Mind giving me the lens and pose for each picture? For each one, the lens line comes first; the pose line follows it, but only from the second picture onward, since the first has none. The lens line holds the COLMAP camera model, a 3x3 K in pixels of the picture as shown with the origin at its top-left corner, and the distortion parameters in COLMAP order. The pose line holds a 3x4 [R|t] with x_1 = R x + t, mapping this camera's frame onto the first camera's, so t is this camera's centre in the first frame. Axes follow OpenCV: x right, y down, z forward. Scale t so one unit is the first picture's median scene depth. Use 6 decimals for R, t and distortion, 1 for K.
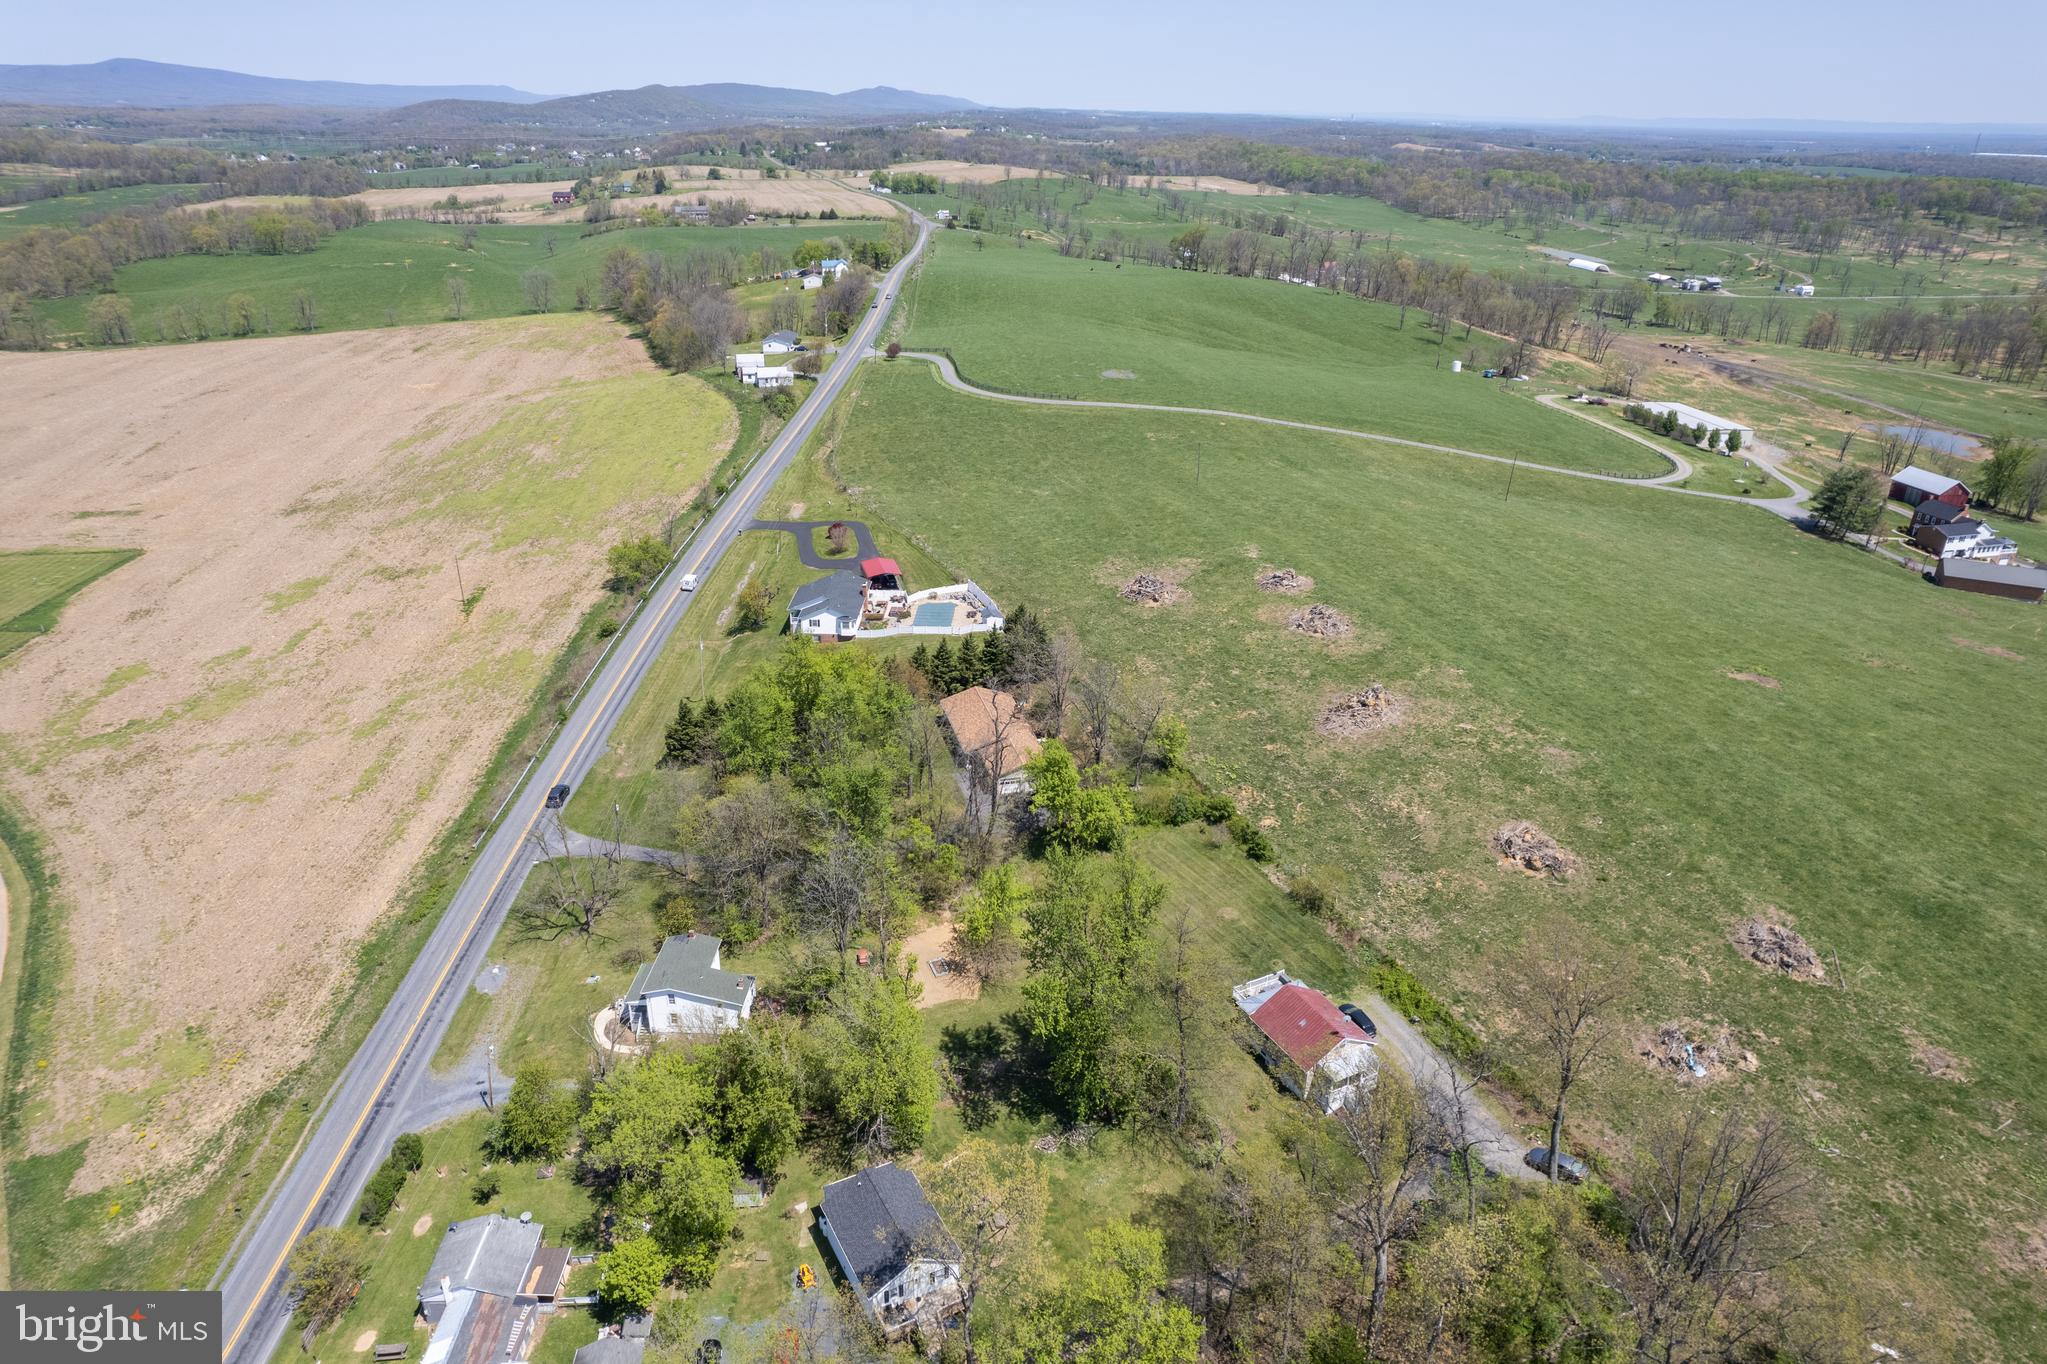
lens RADIAL K [[1315.2, 0, 1027.2], [0, 1315.2, 684.2], [0, 0, 1]] dist [-0.076925, 0.068736]
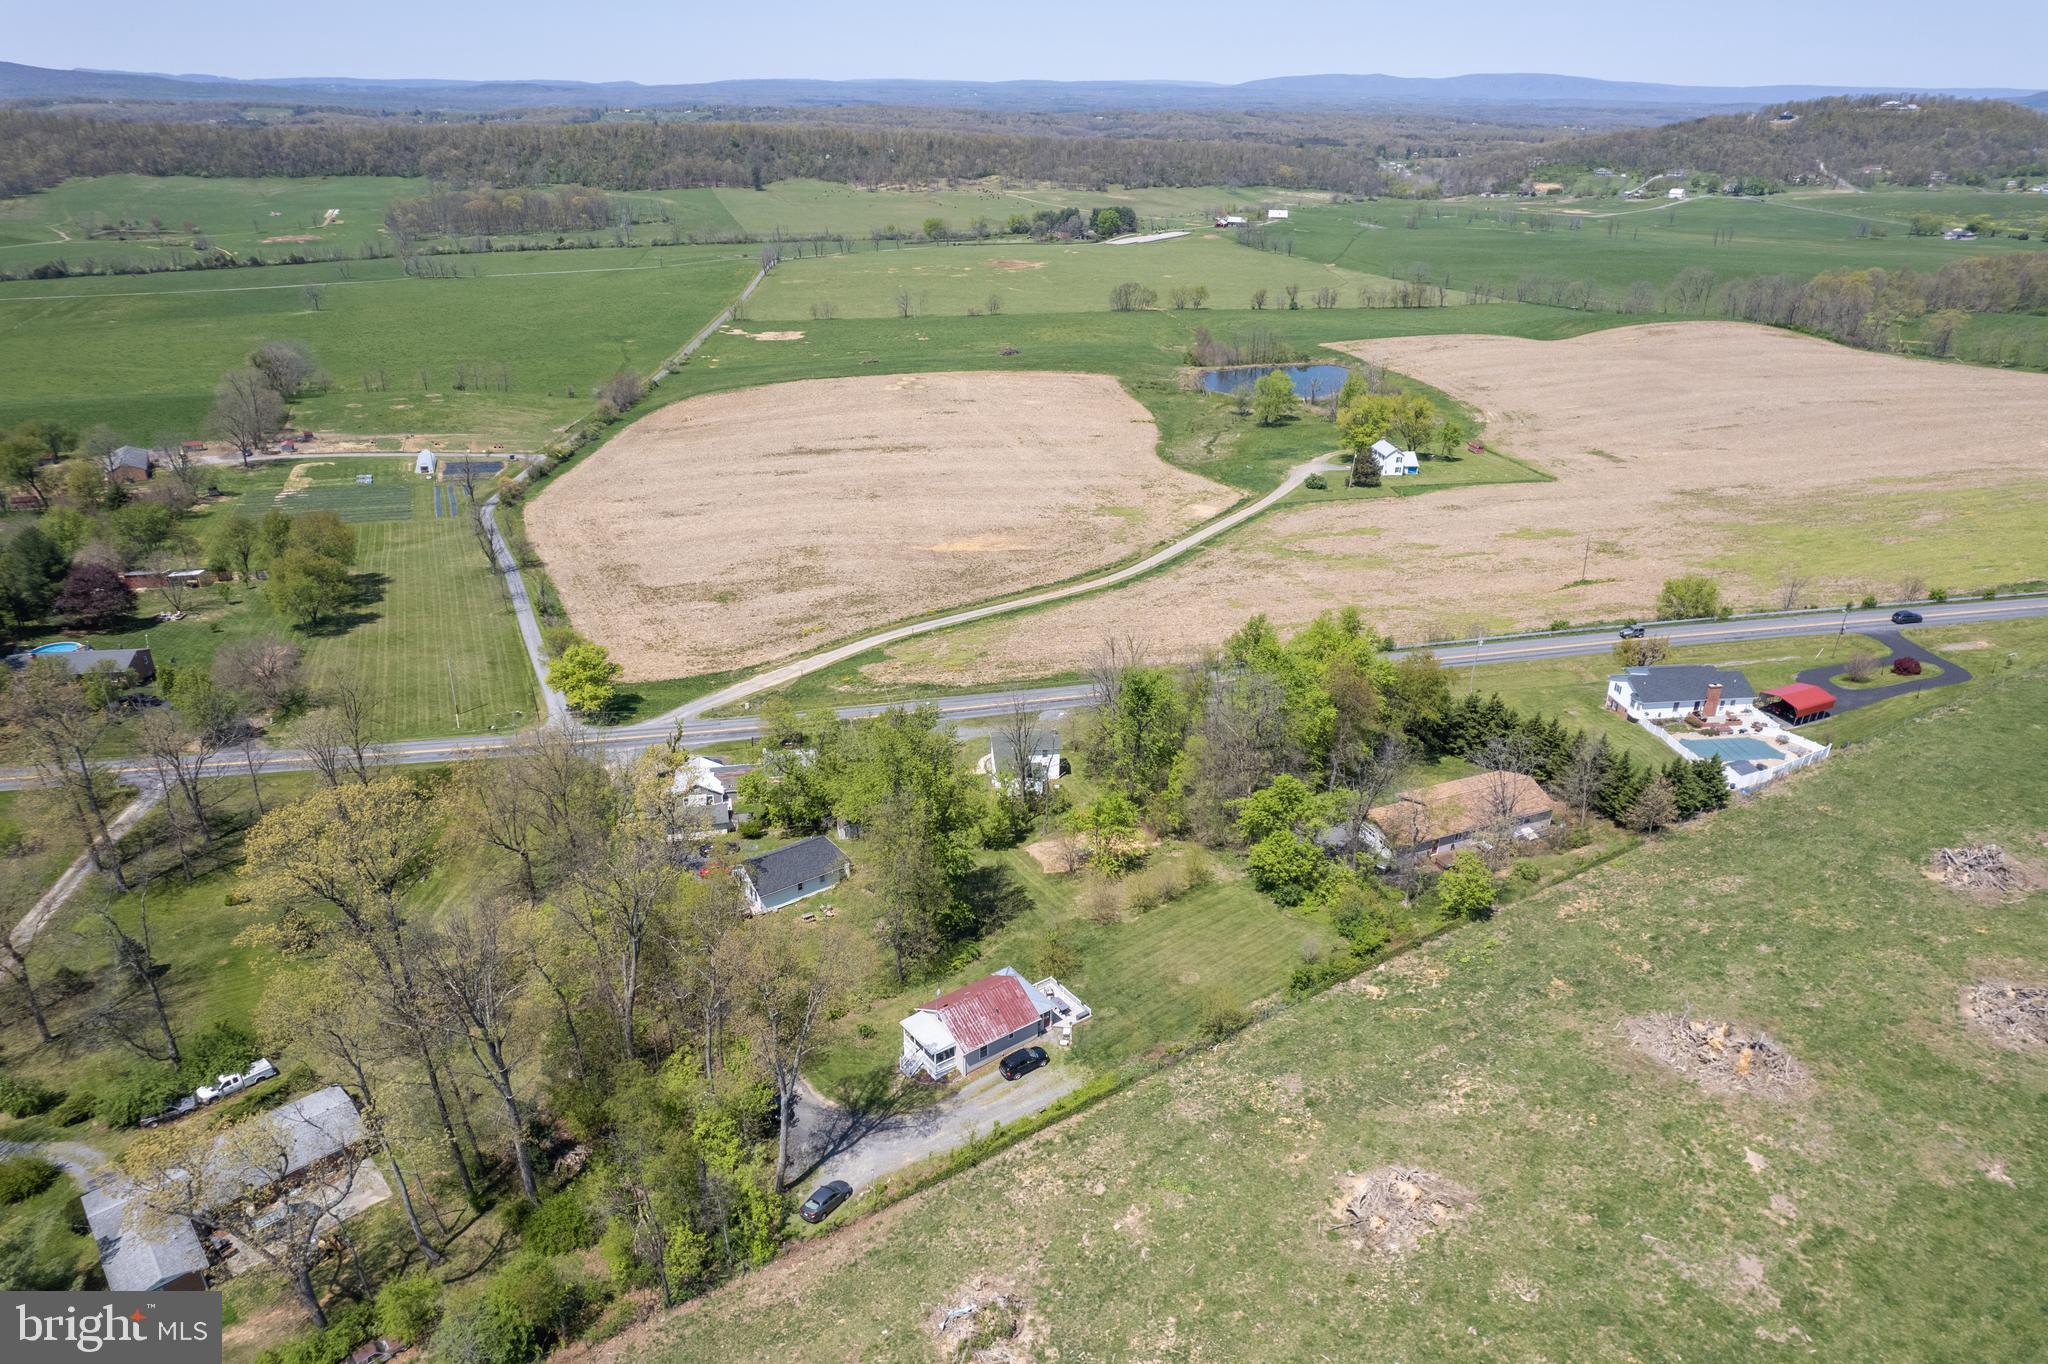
lens RADIAL K [[1315.8, 0, 1031.2], [0, 1315.8, 692.3], [0, 0, 1]] dist [-0.076925, 0.068736]
pose [[0.147707, 0.402892, -0.903250, 0.836272], [-0.413793, 0.854669, 0.313555, -0.224248], [0.898309, 0.327444, 0.292954, 0.536765]]
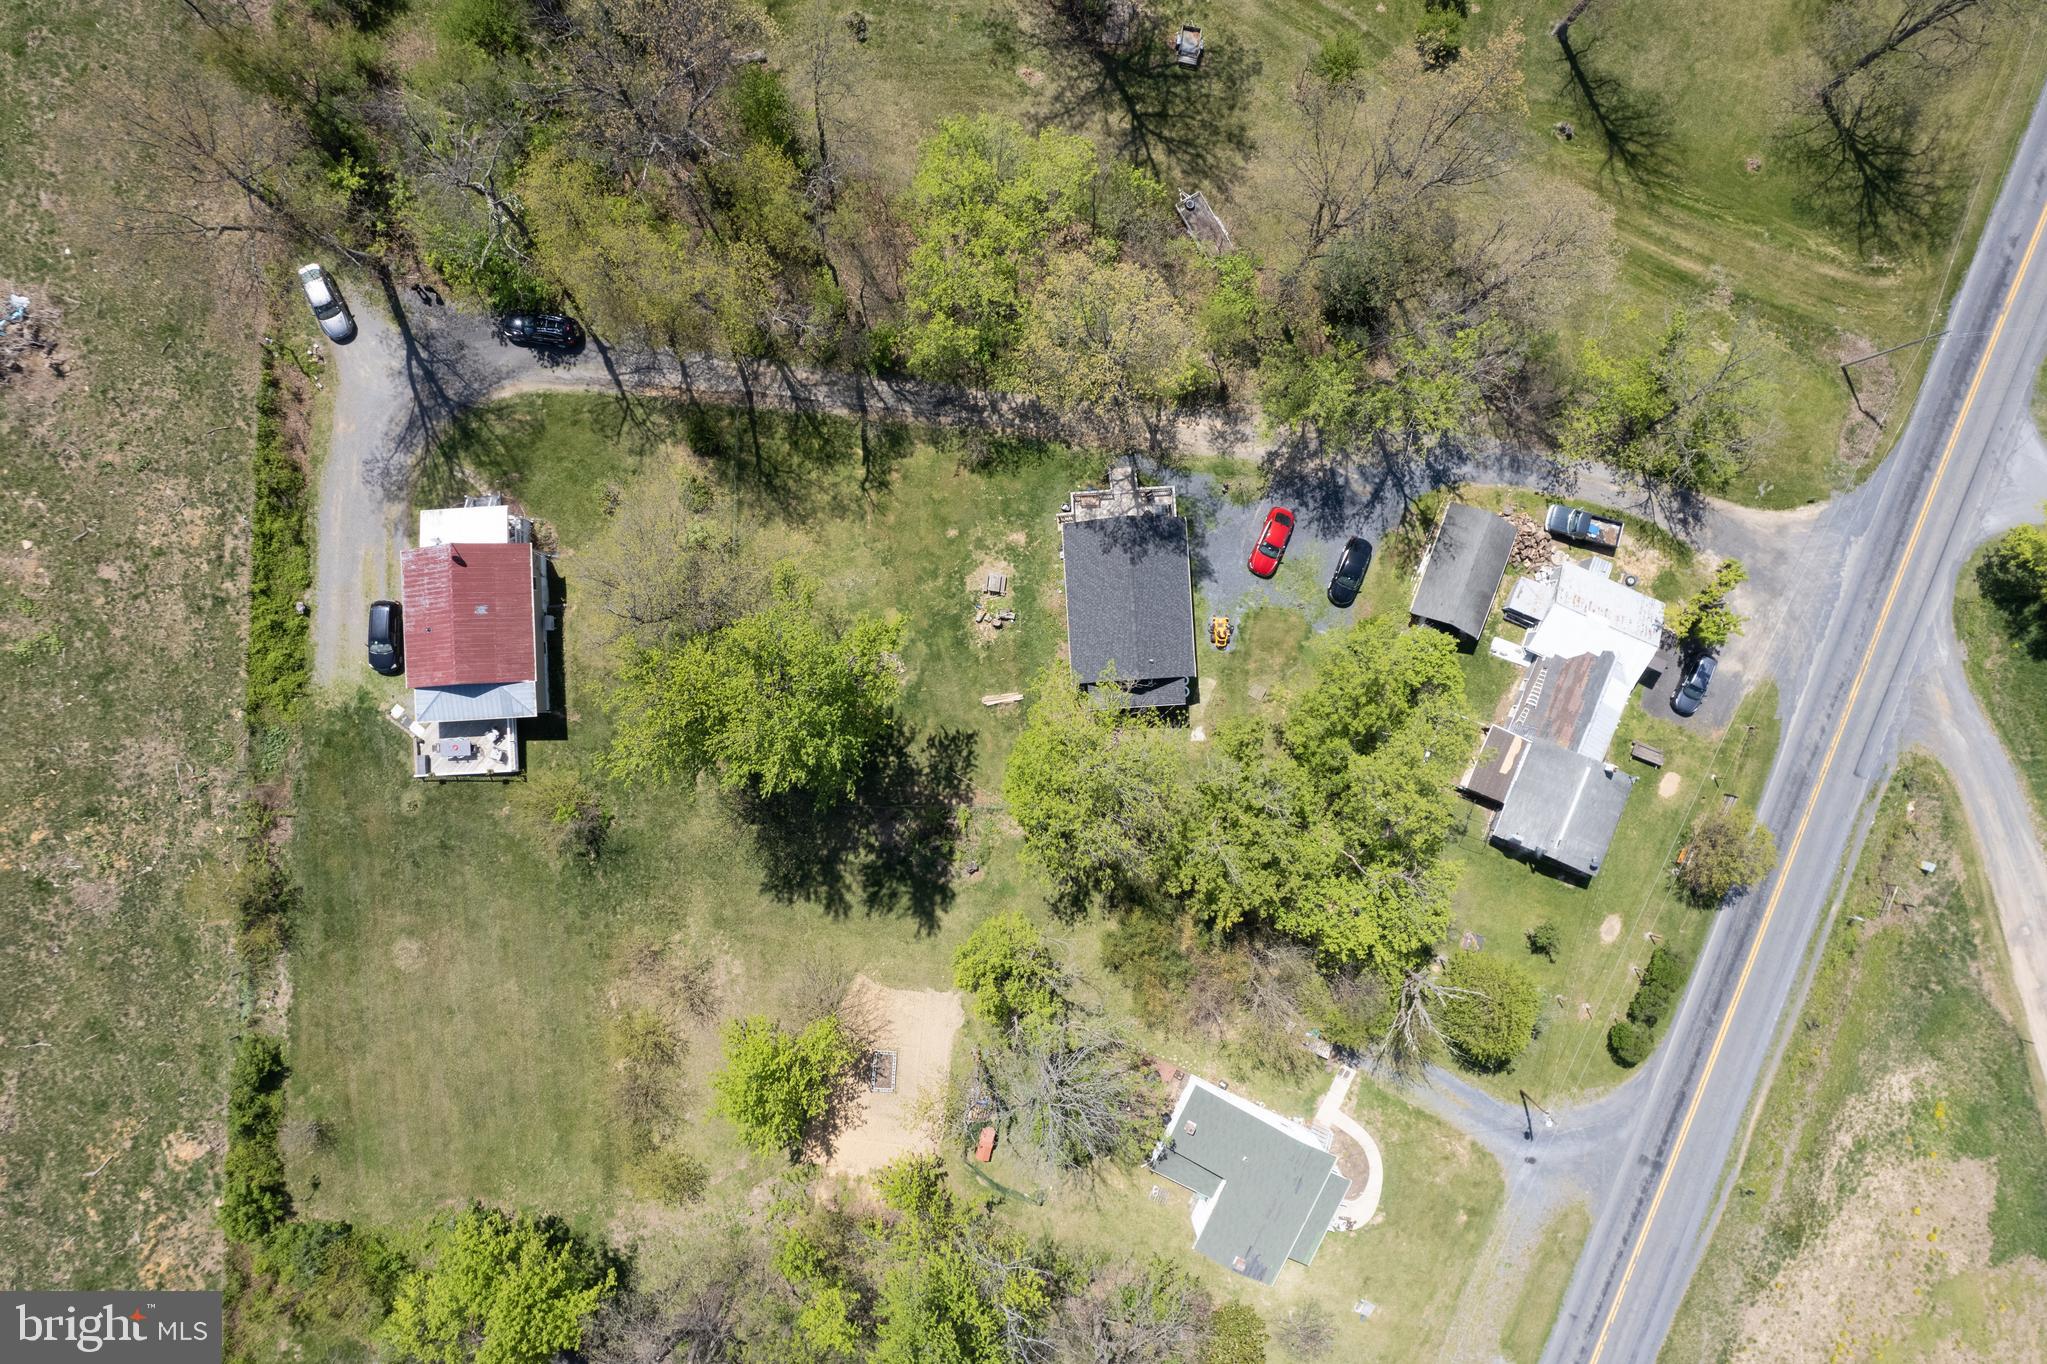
lens RADIAL K [[1315.2, 0, 1018.9], [0, 1315.2, 674.1], [0, 0, 1]] dist [-0.076925, 0.068736]
pose [[-0.908389, -0.417635, -0.020277, -0.030726], [0.149000, -0.368634, 0.917555, -0.259574], [-0.390678, 0.830476, 0.397091, 0.524358]]
